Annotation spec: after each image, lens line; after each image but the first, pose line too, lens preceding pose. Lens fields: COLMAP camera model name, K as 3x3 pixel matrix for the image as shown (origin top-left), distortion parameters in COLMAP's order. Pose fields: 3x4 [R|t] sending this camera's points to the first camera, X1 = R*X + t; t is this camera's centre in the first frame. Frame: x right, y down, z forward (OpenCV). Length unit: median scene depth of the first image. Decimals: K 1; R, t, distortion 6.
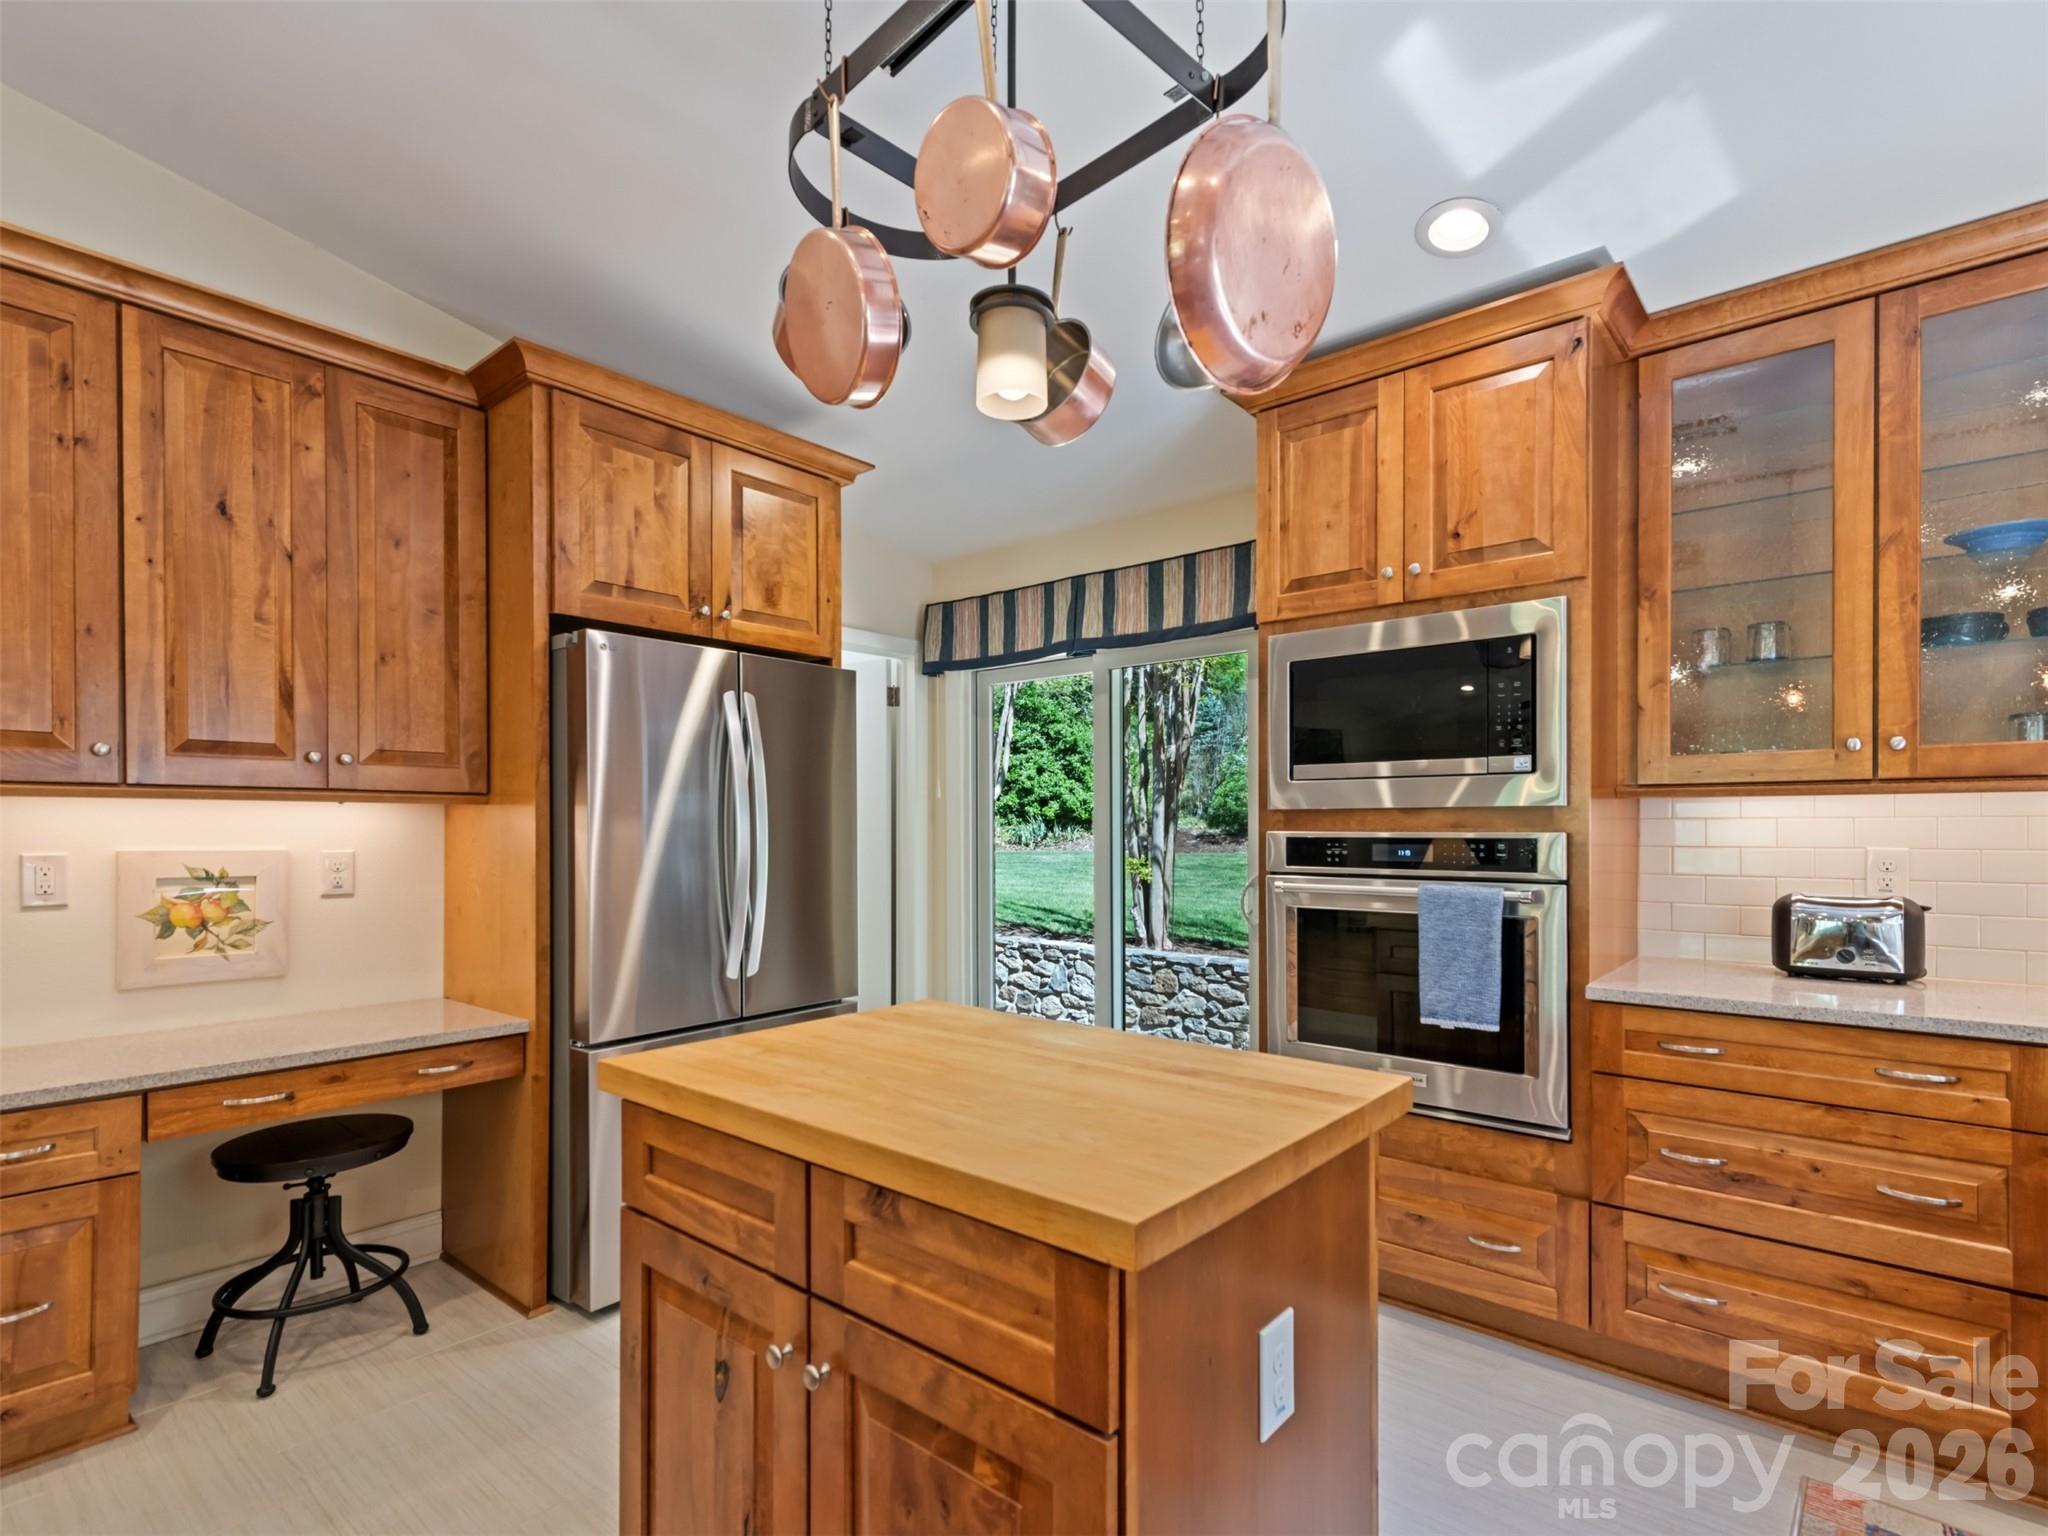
lens RADIAL K [[974.5, 0, 1035.1], [0, 974.5, 861.3], [0, 0, 1]] dist [0.008922, -0.000203]
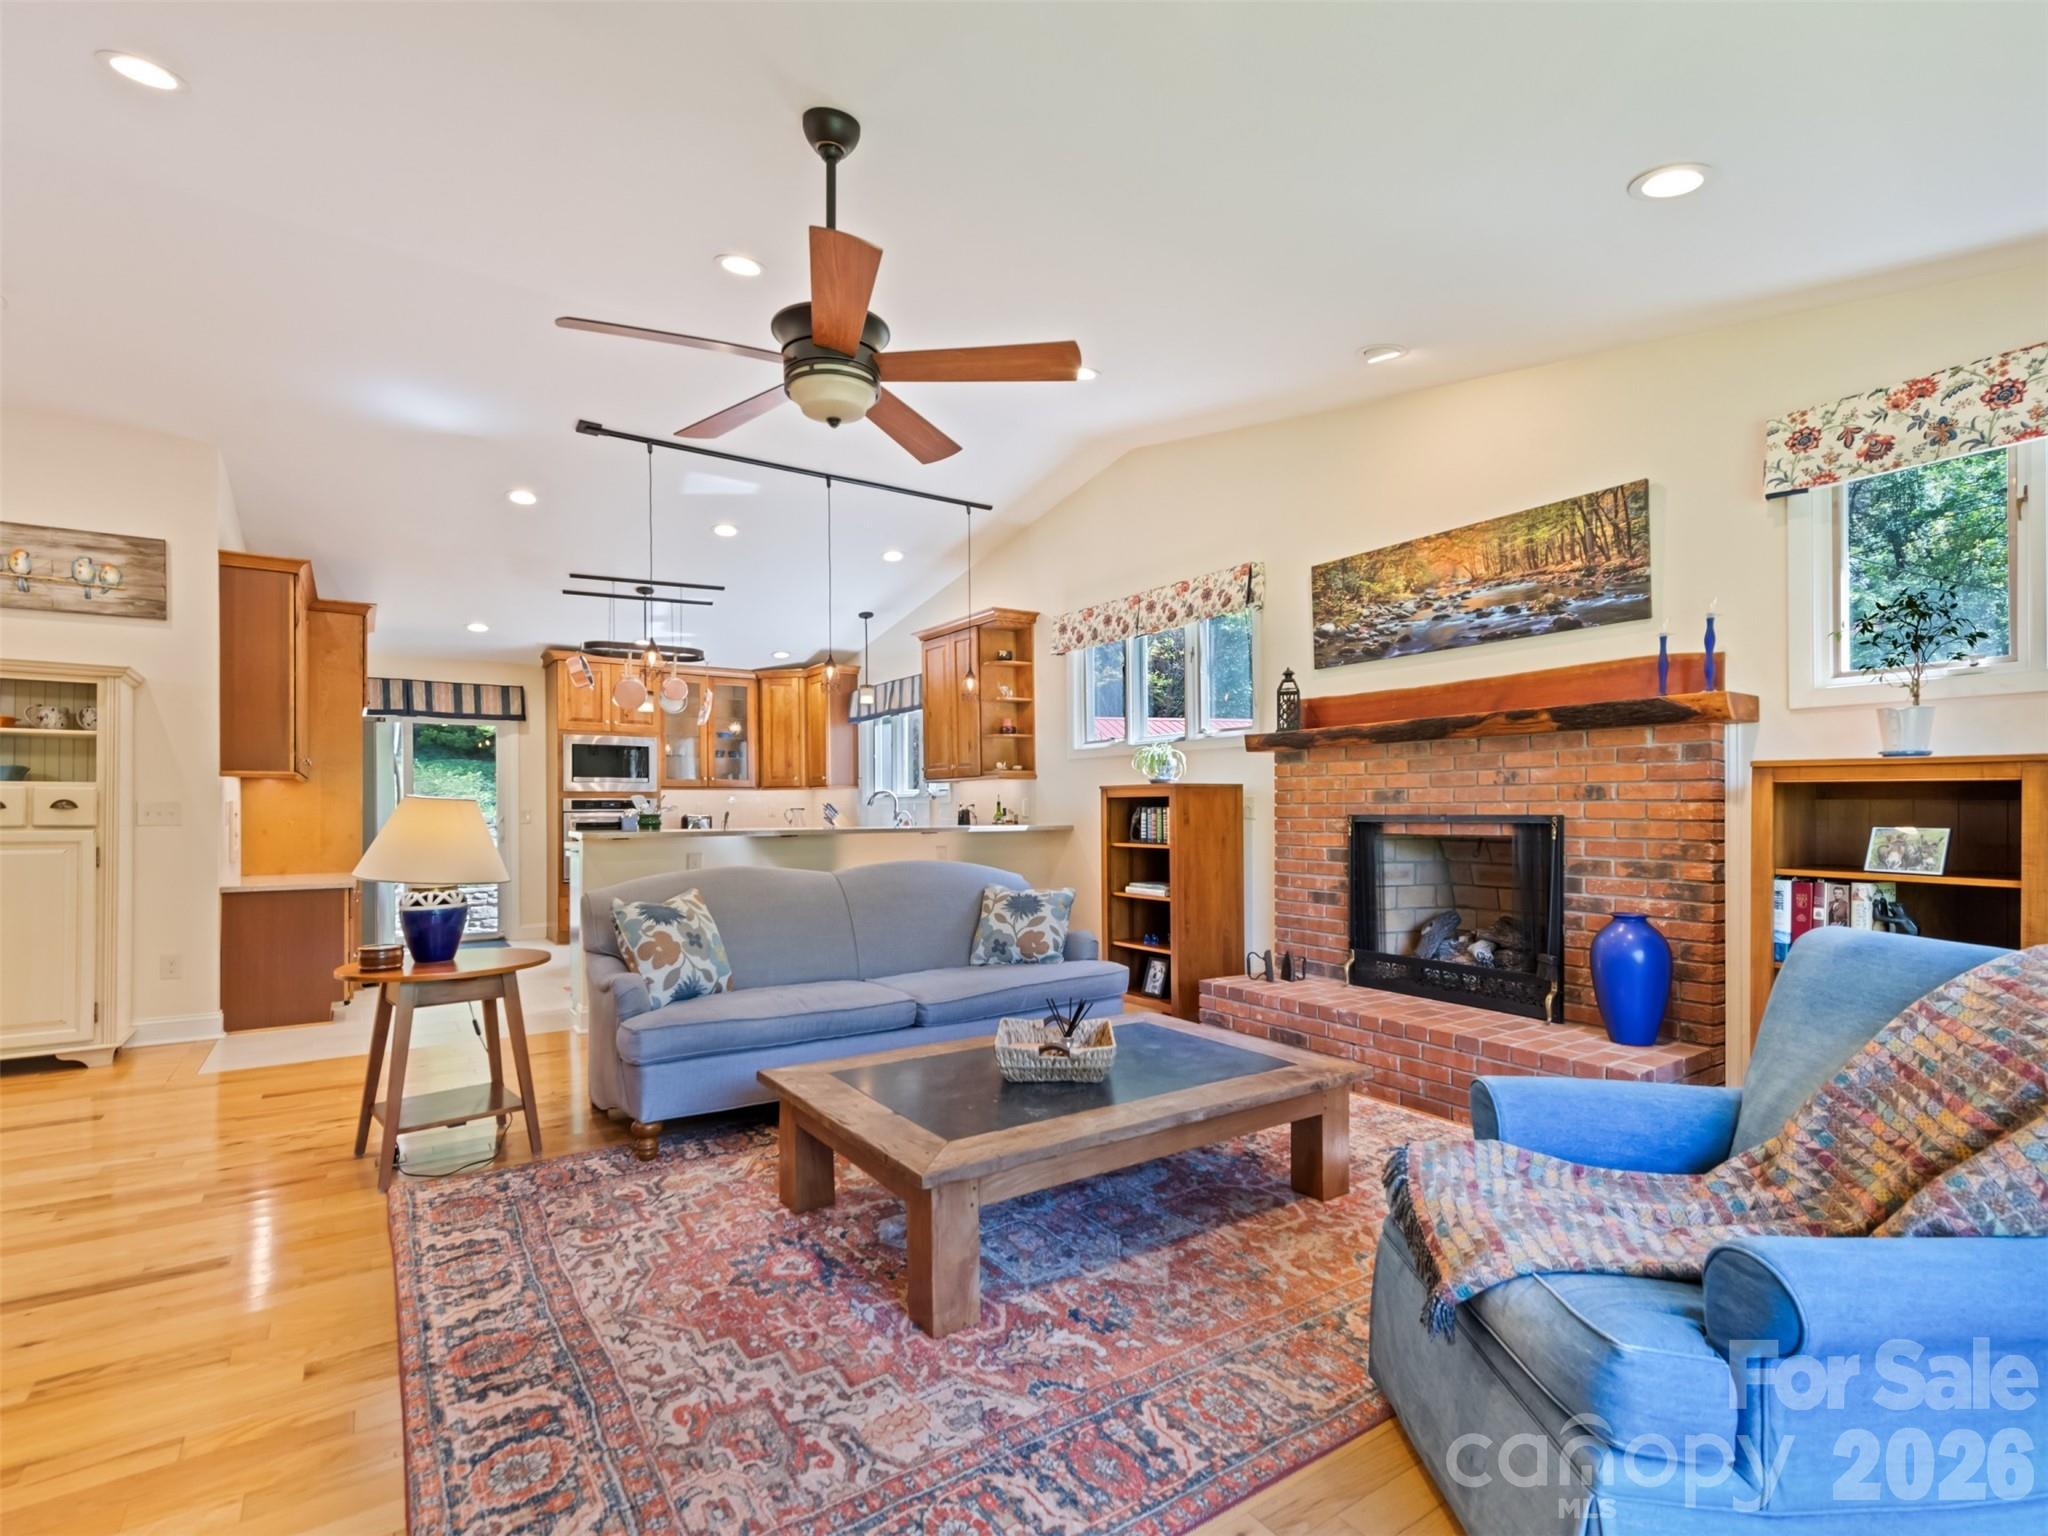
lens RADIAL K [[979.3, 0, 1034.6], [0, 979.3, 793.8], [0, 0, 1]] dist [0.014061, -0.002066]
pose [[0.268271, 0.017549, 0.963184, -2.390206], [0.041455, 0.998698, -0.029742, 0.109604], [-0.962451, 0.047907, 0.267194, -1.258969]]
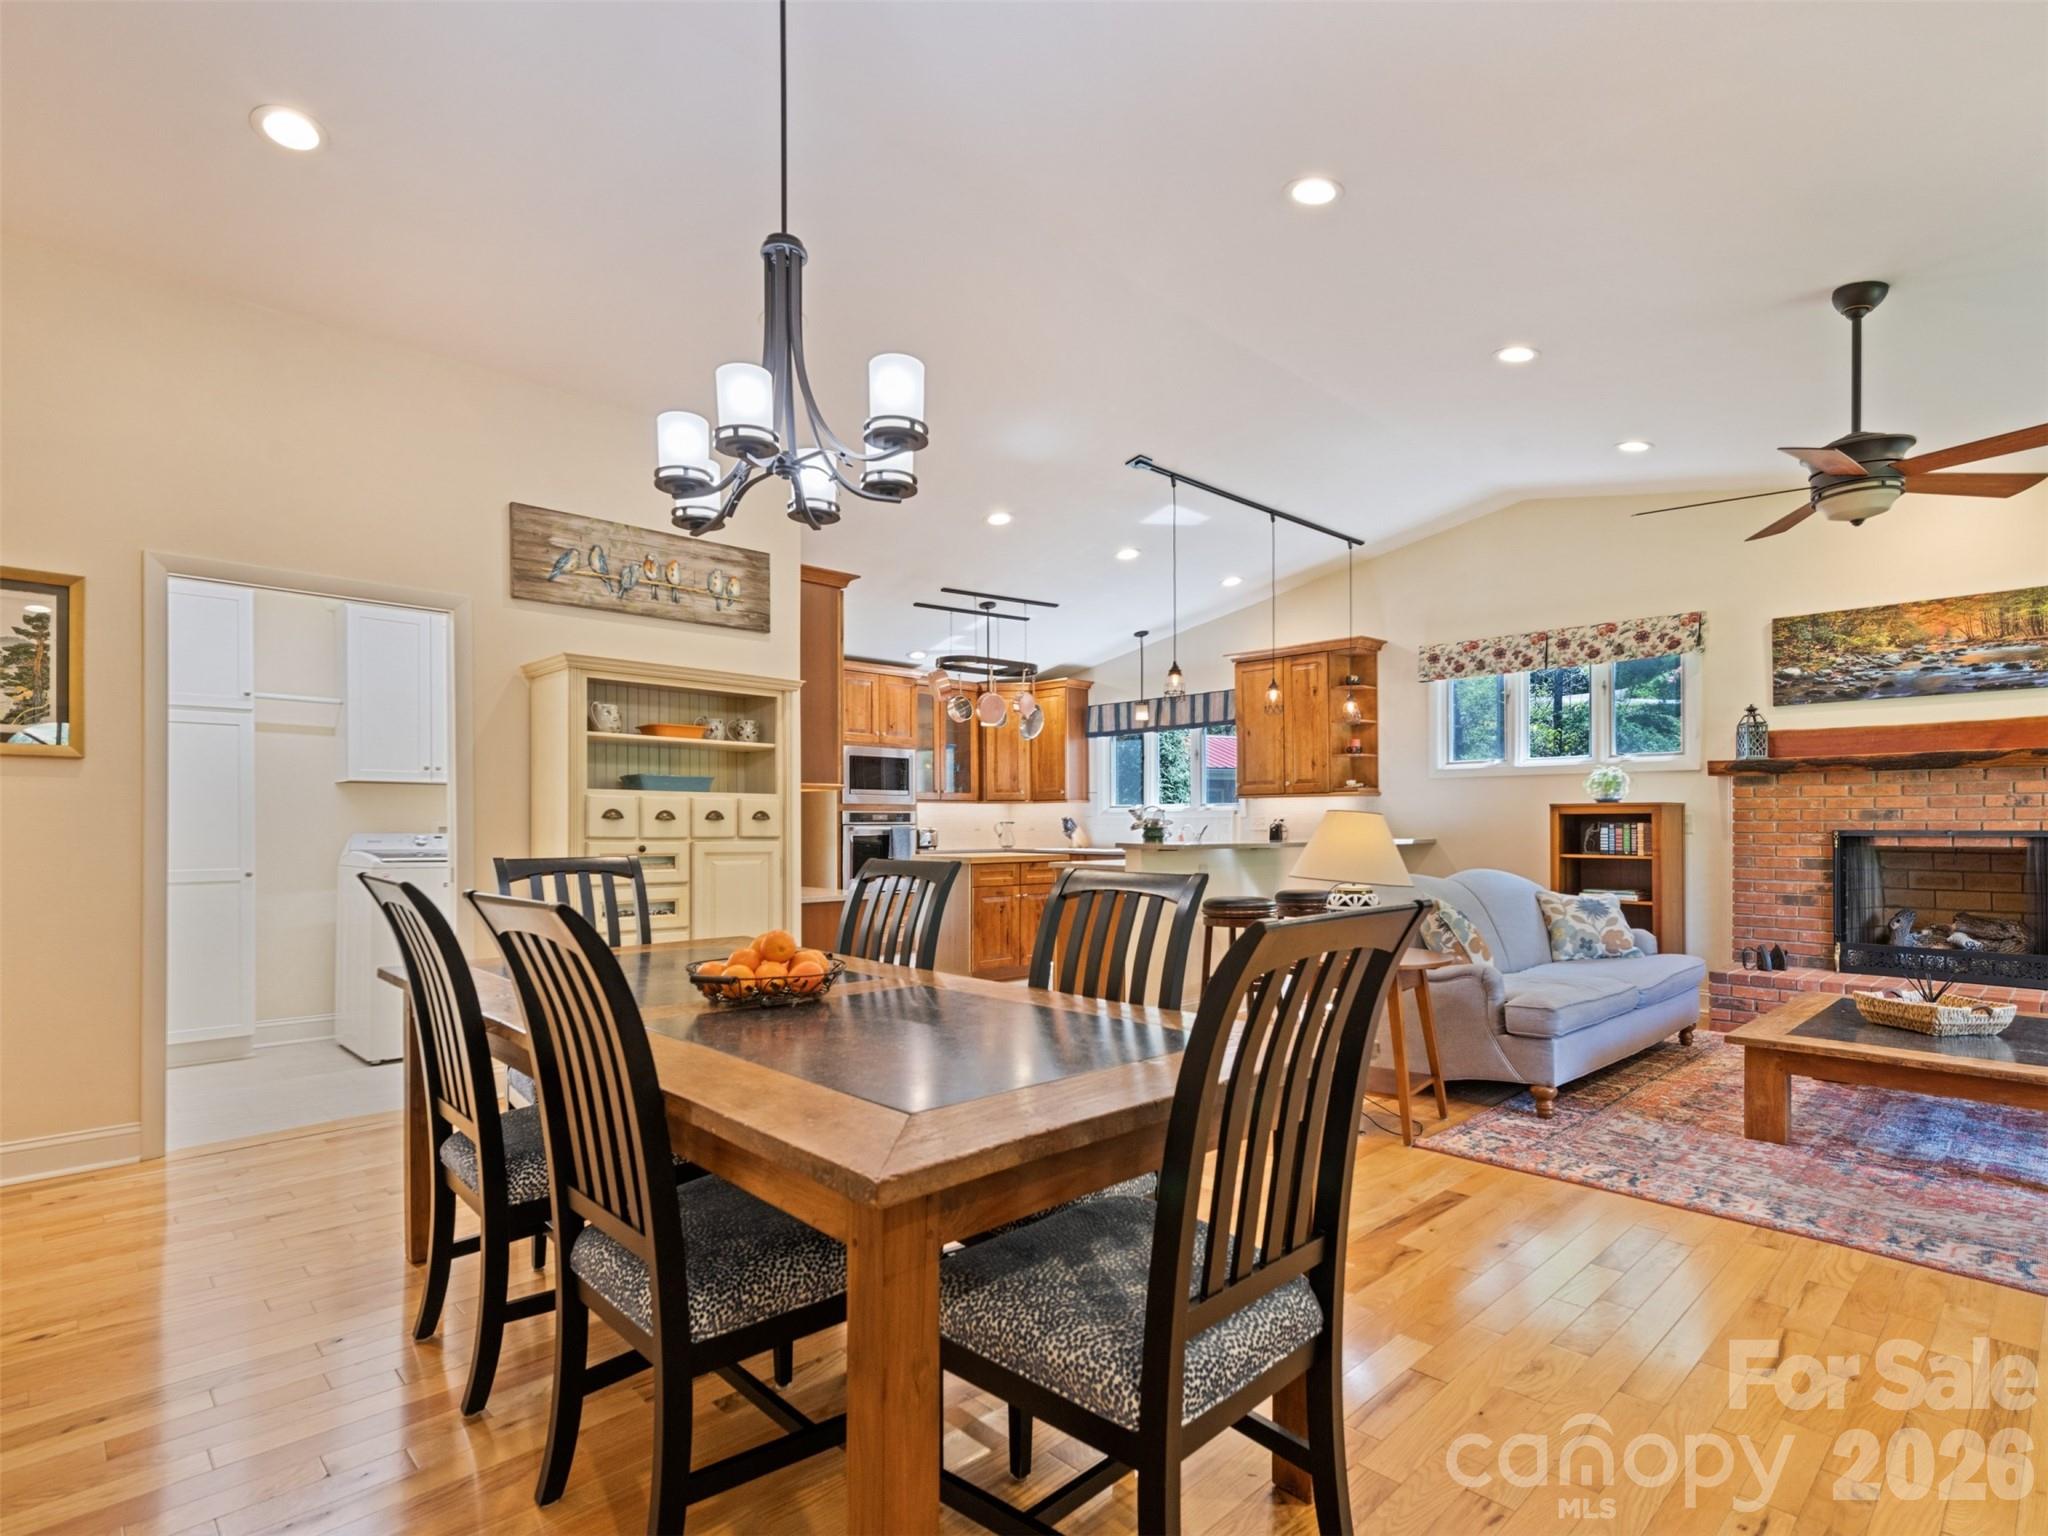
lens RADIAL K [[1040.8, 0, 1029.1], [0, 1040.8, 811.4], [0, 0, 1]] dist [0.013982, -0.005093]
pose [[0.107815, 0.015070, 0.994057, -2.950696], [0.039015, 0.999051, -0.019378, 0.055508], [-0.993405, 0.040872, 0.107125, 0.111044]]
